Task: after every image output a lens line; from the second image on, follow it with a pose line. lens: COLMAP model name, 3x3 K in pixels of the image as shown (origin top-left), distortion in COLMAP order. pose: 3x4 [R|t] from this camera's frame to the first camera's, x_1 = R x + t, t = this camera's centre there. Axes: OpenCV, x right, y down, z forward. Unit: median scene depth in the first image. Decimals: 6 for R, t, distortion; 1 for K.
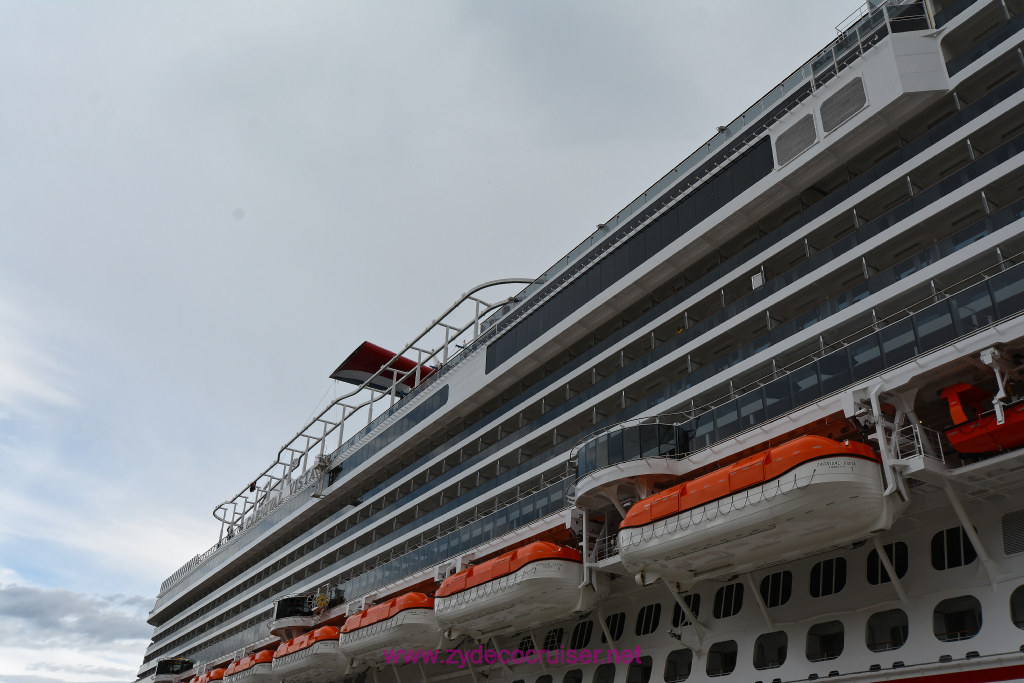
lens RADIAL K [[888.2, 0, 503.4], [0, 888.2, 341.0], [0, 0, 1]] dist [-0.004147, 0.005069]
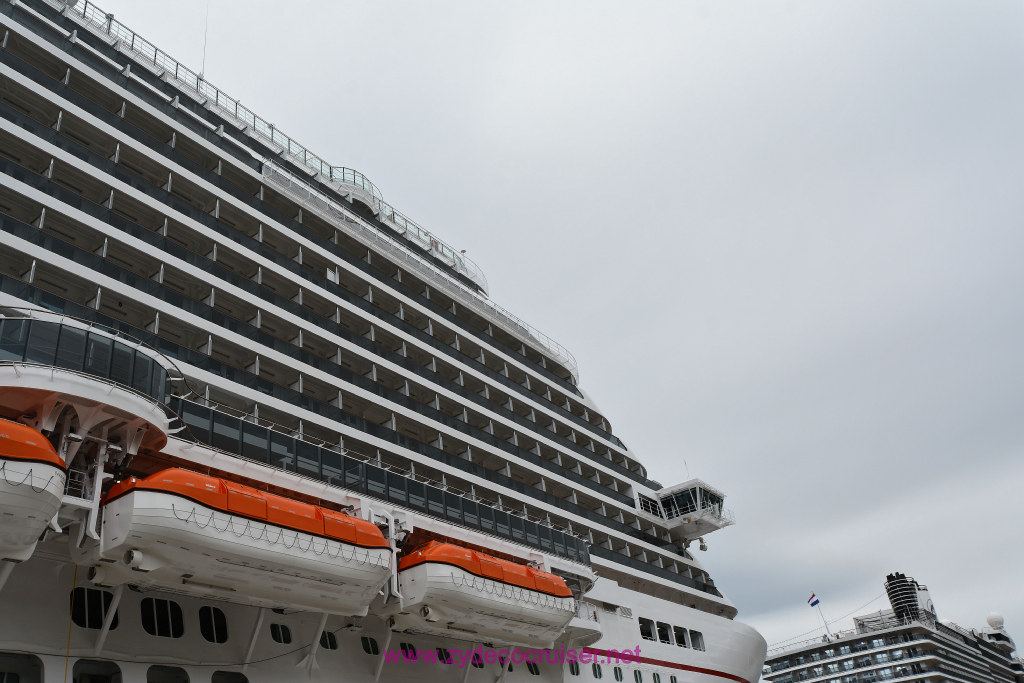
lens RADIAL K [[885.3, 0, 506.9], [0, 885.3, 338.7], [0, 0, 1]] dist [-0.006586, -0.001277]
pose [[-0.386760, 0.474709, 0.790612, -0.682432], [-0.346484, 0.719711, -0.601635, 0.510084], [-0.854614, -0.506623, -0.113876, 0.987307]]
